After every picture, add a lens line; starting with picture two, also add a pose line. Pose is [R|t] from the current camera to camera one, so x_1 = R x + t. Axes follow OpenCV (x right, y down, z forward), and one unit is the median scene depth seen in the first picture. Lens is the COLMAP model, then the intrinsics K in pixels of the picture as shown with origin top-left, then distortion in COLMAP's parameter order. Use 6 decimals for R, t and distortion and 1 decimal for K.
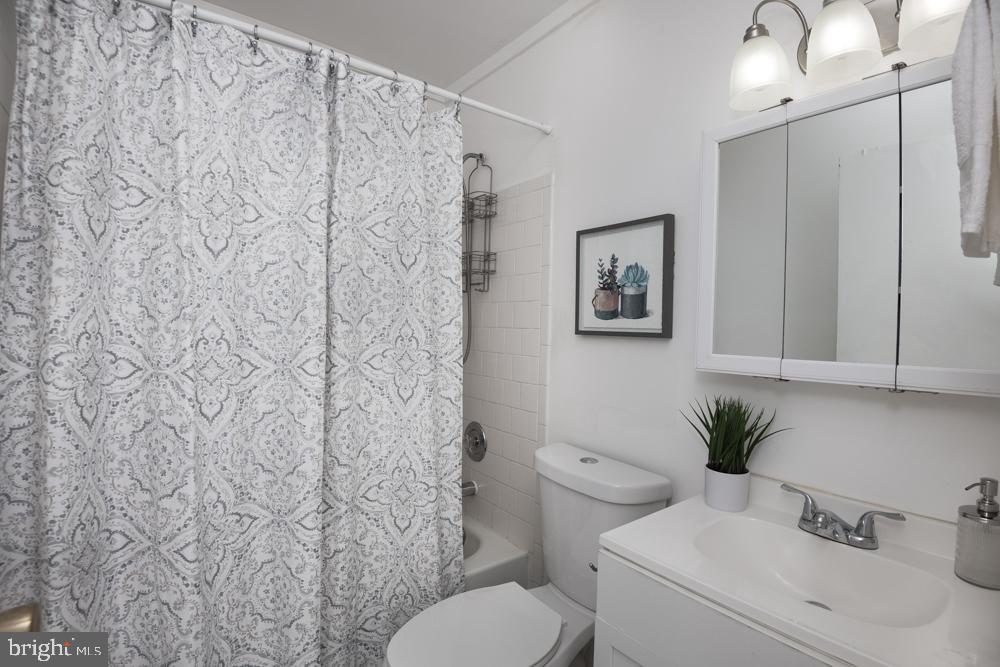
lens RADIAL K [[464.2, 0, 501.4], [0, 464.2, 332.4], [0, 0, 1]] dist [-0.005431, -0.018876]
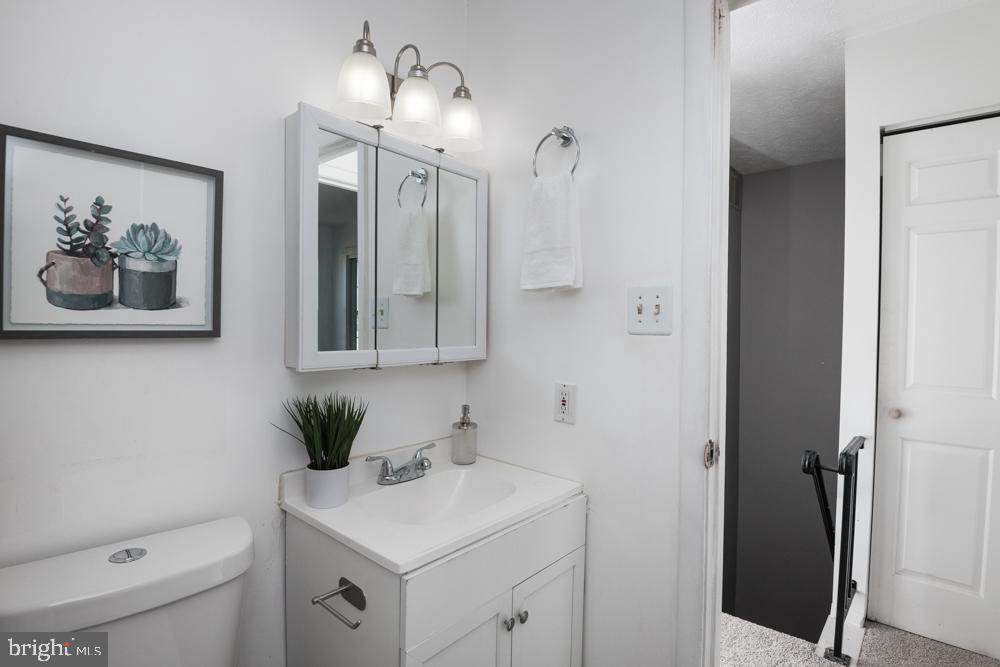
lens RADIAL K [[485.1, 0, 520.0], [0, 485.1, 329.3], [0, 0, 1]] dist [-0.001368, -0.024093]
pose [[-0.210002, -0.029029, 0.977270, -0.470185], [-0.000654, 0.999563, 0.029551, -0.022159], [-0.977701, 0.005567, -0.209929, 0.634841]]
